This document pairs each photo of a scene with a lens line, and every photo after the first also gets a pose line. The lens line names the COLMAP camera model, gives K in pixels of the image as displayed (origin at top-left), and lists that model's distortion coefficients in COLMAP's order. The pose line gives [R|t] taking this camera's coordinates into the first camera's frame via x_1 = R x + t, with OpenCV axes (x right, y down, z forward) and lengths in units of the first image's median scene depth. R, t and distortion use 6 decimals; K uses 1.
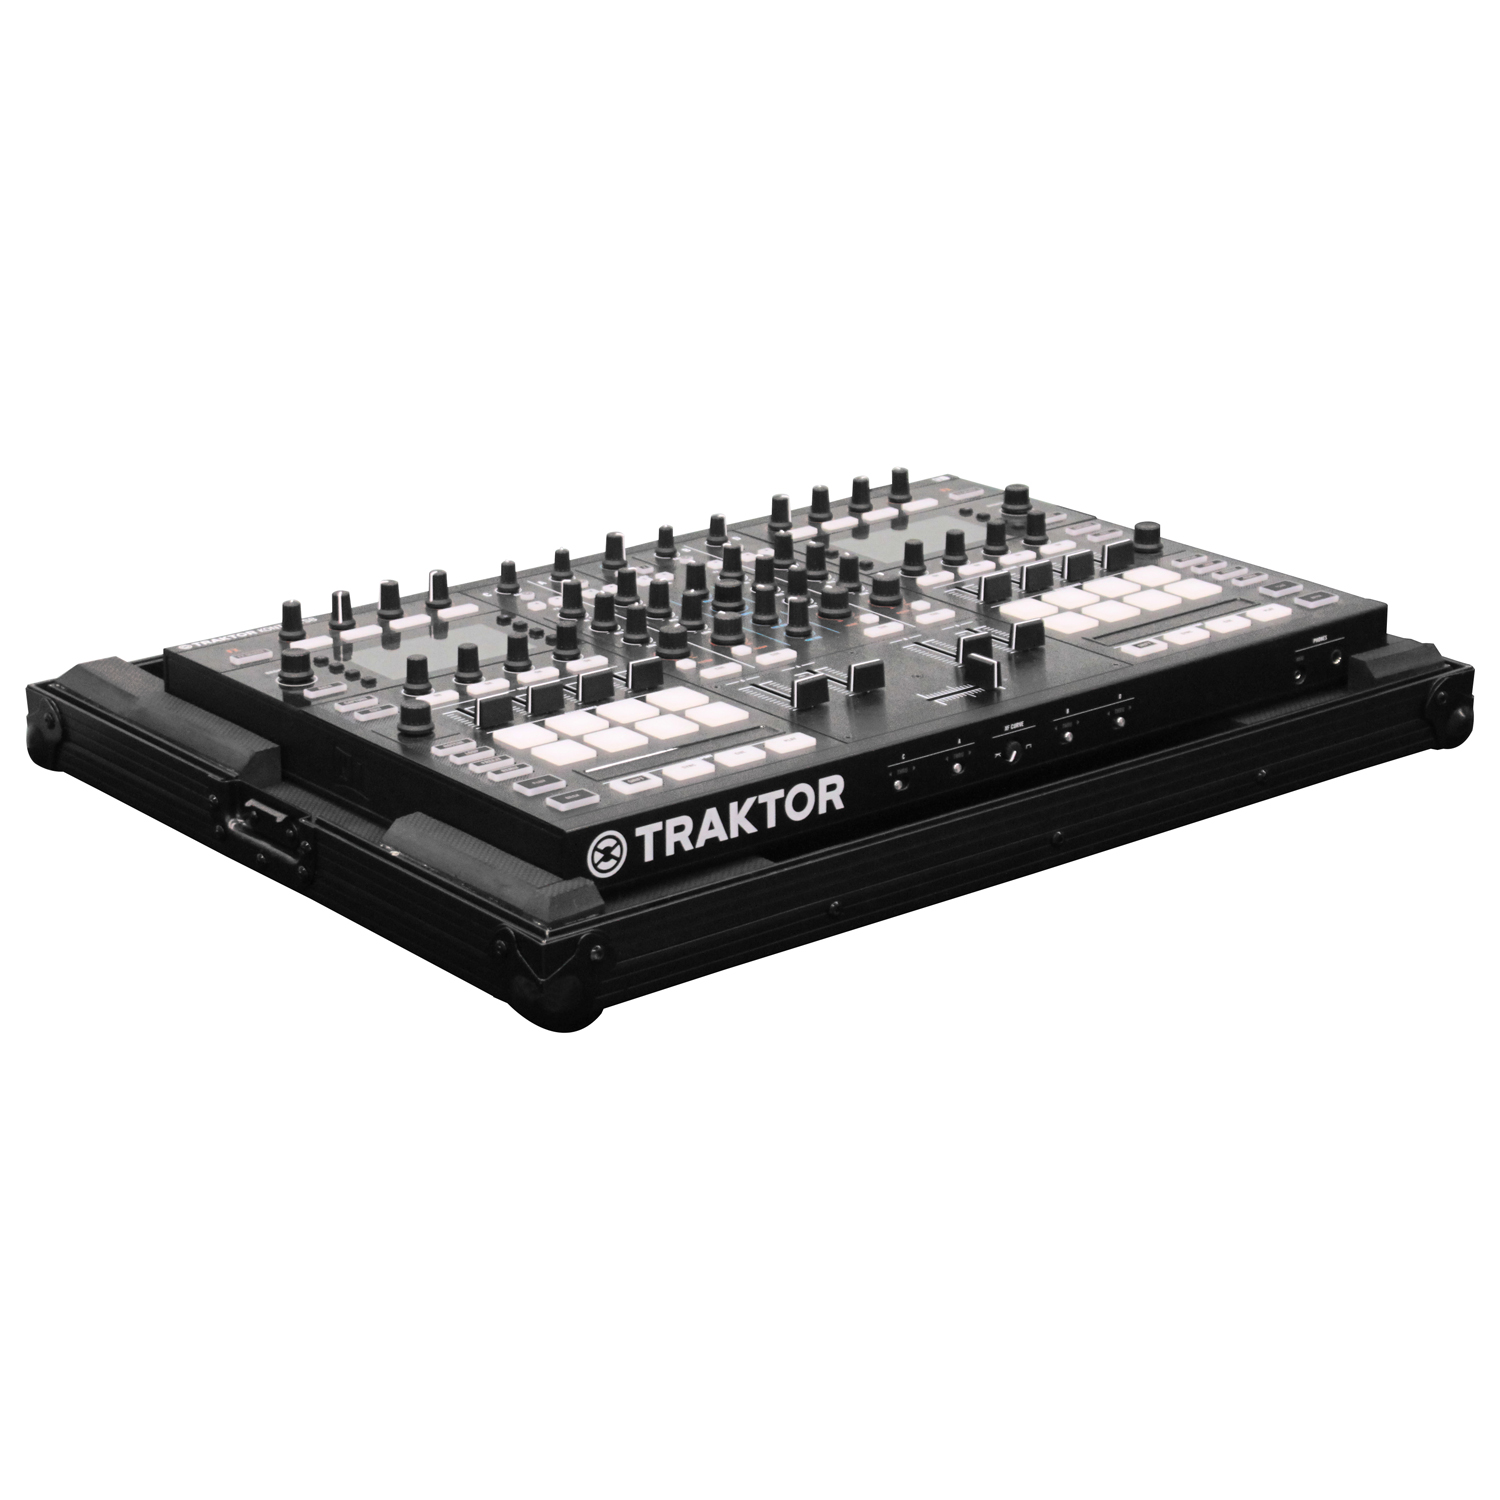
lens RADIAL K [[3645.0, 0, 750.0], [0, 3645.0, 750.0], [0, 0, 1]] dist [-0.056567, 0.615577]
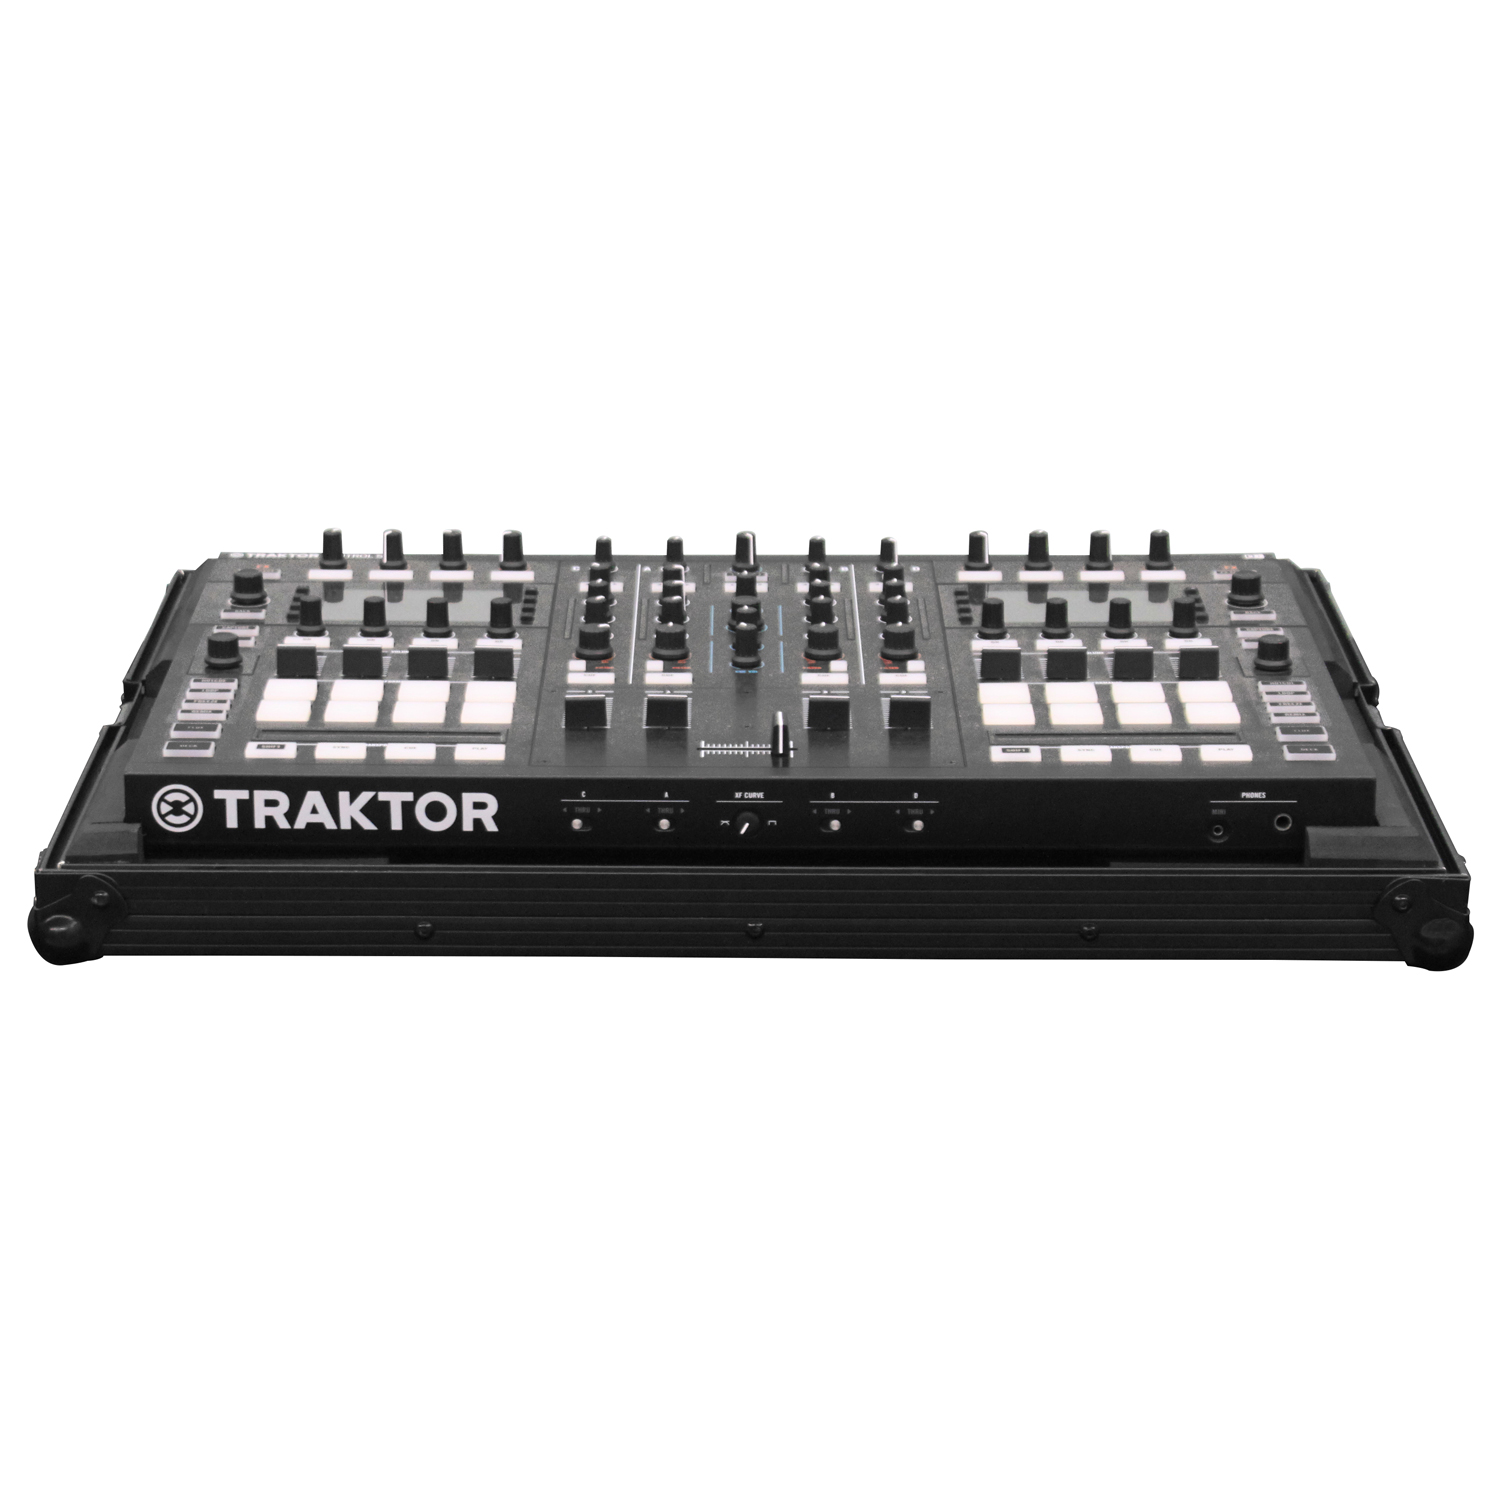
lens RADIAL K [[3645.0, 0, 750.0], [0, 3645.0, 750.0], [0, 0, 1]] dist [-0.056567, 0.615577]
pose [[0.774779, 0.208485, -0.596868, 0.631684], [-0.212175, 0.975057, 0.065167, -0.079157], [0.595567, 0.076151, 0.799688, 0.305430]]
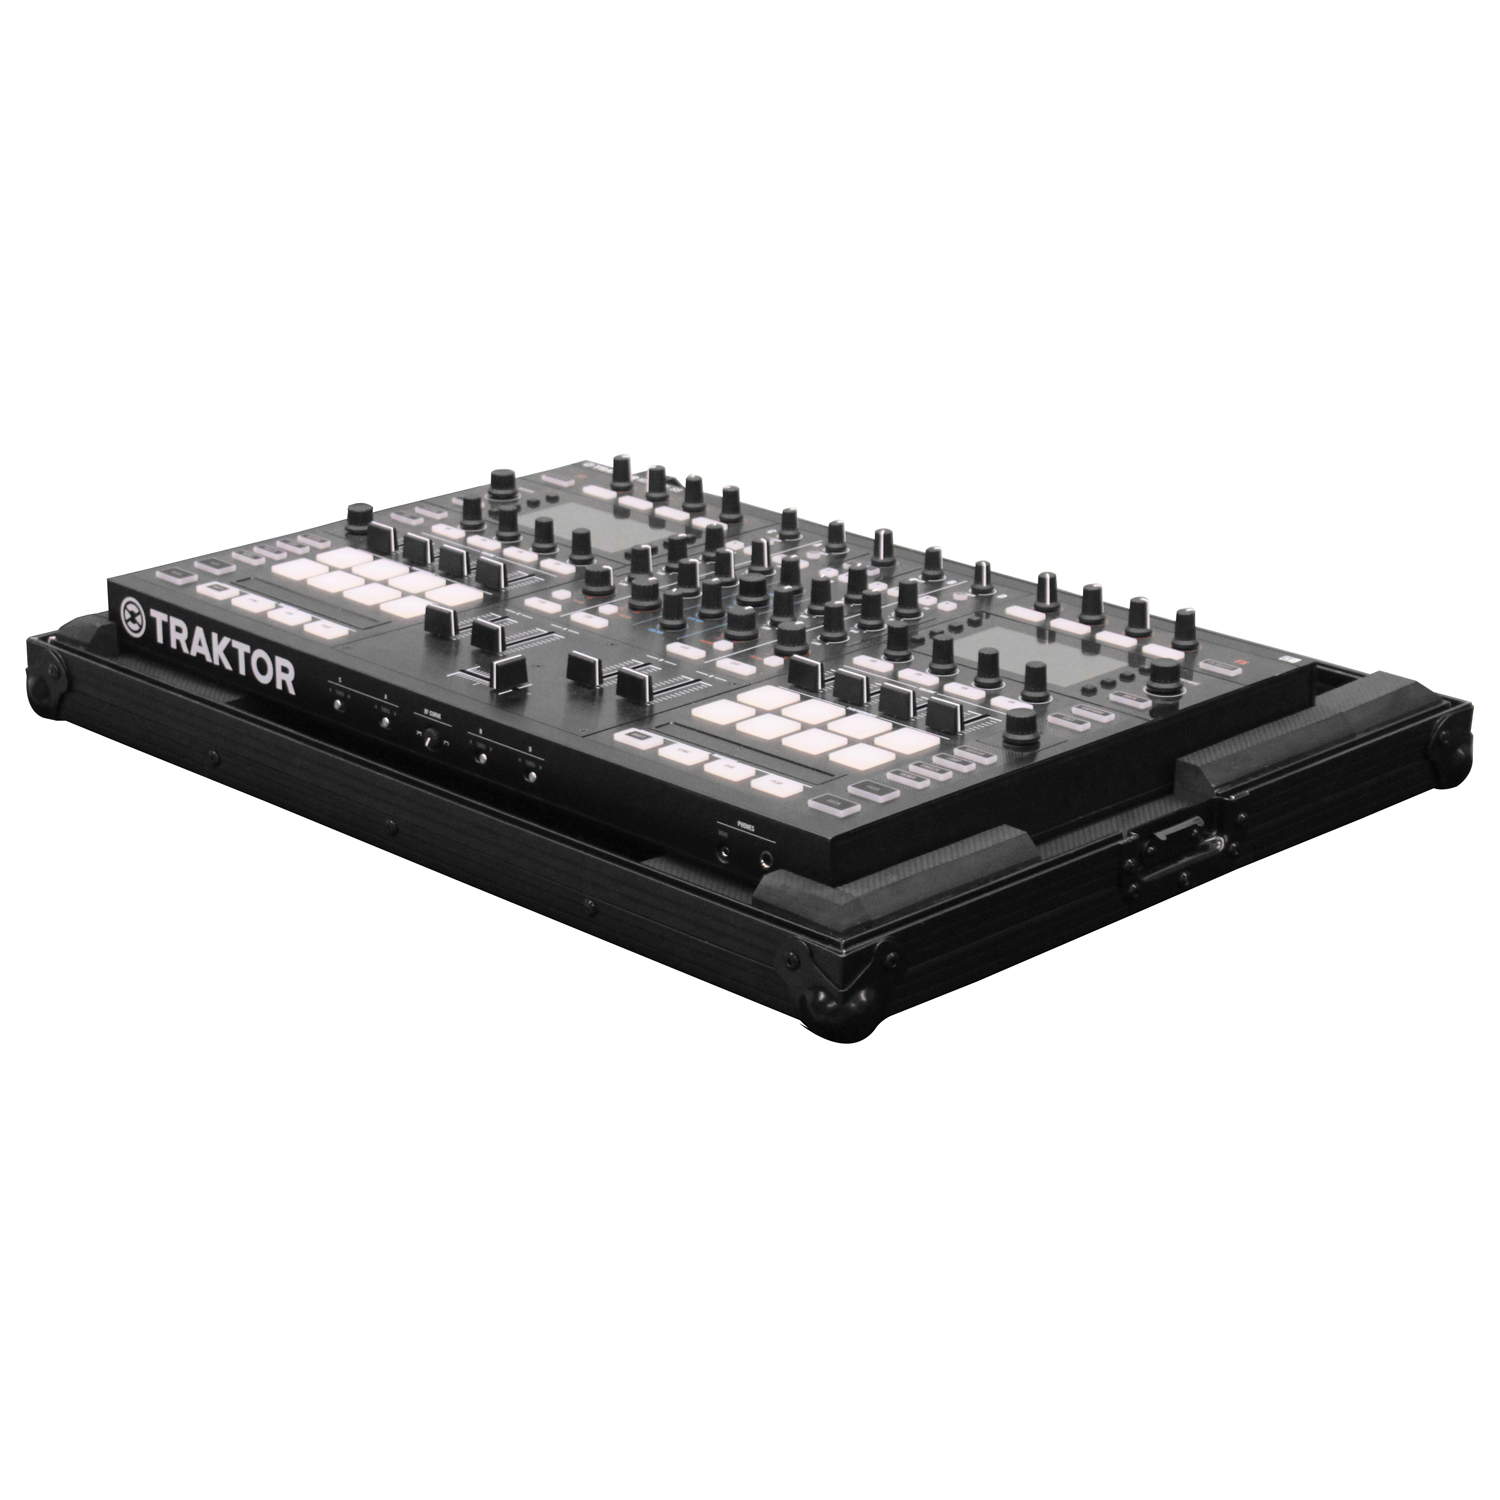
lens RADIAL K [[3645.0, 0, 750.0], [0, 3645.0, 750.0], [0, 0, 1]] dist [-0.056567, 0.615577]
pose [[0.101051, 0.330600, -0.938345, 1.079210], [-0.339100, 0.898141, 0.279917, -0.324054], [0.935307, 0.289907, 0.202865, 0.928340]]
